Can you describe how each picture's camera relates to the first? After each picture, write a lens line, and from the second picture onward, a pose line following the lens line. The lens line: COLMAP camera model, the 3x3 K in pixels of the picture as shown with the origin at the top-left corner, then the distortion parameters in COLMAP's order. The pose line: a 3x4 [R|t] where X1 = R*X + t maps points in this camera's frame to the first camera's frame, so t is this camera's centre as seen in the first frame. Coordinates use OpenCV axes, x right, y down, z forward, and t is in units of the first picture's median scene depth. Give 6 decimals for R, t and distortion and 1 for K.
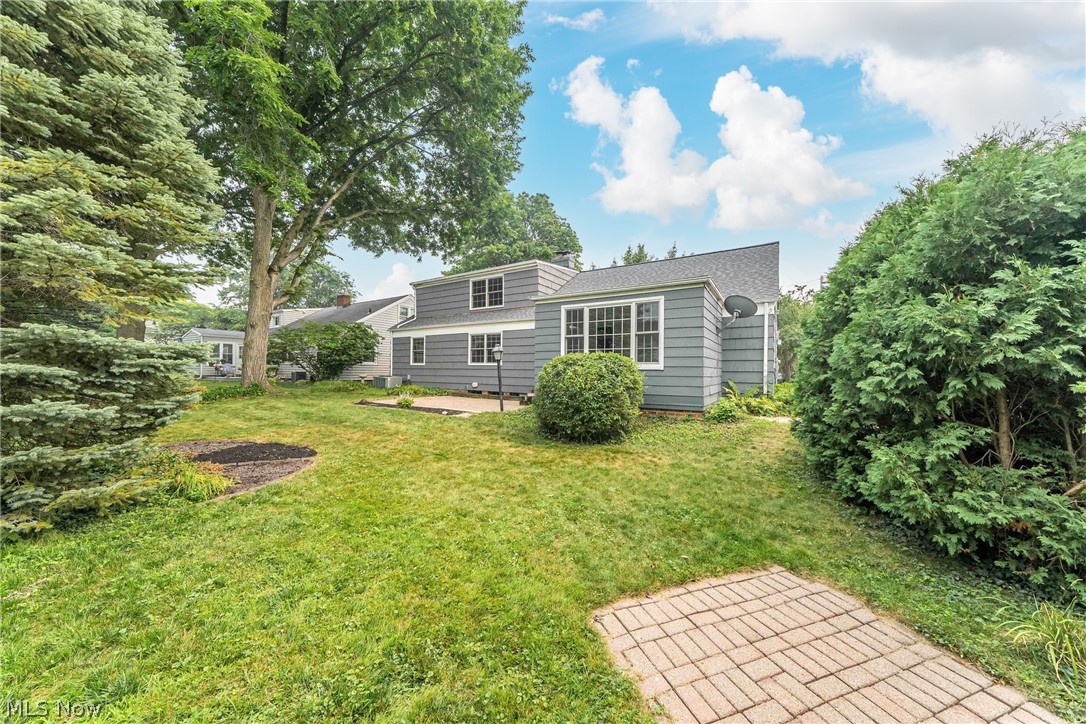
lens RADIAL K [[373.6, 0, 542.5], [0, 373.6, 365.2], [0, 0, 1]] dist [-0.000750, -0.000105]
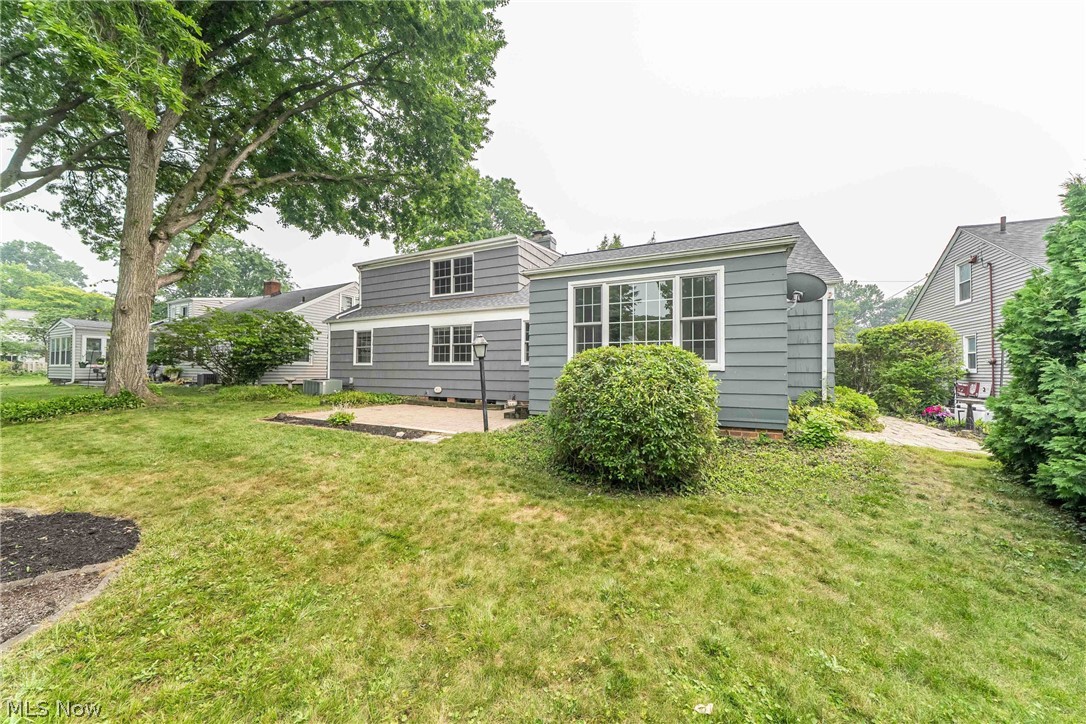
lens RADIAL K [[373.6, 0, 541.7], [0, 373.6, 363.8], [0, 0, 1]] dist [-0.000750, -0.000105]
pose [[0.993324, -0.001655, 0.115347, -0.050216], [0.002166, 0.999988, -0.004306, 0.000694], [-0.115339, 0.004527, 0.993316, 0.174926]]
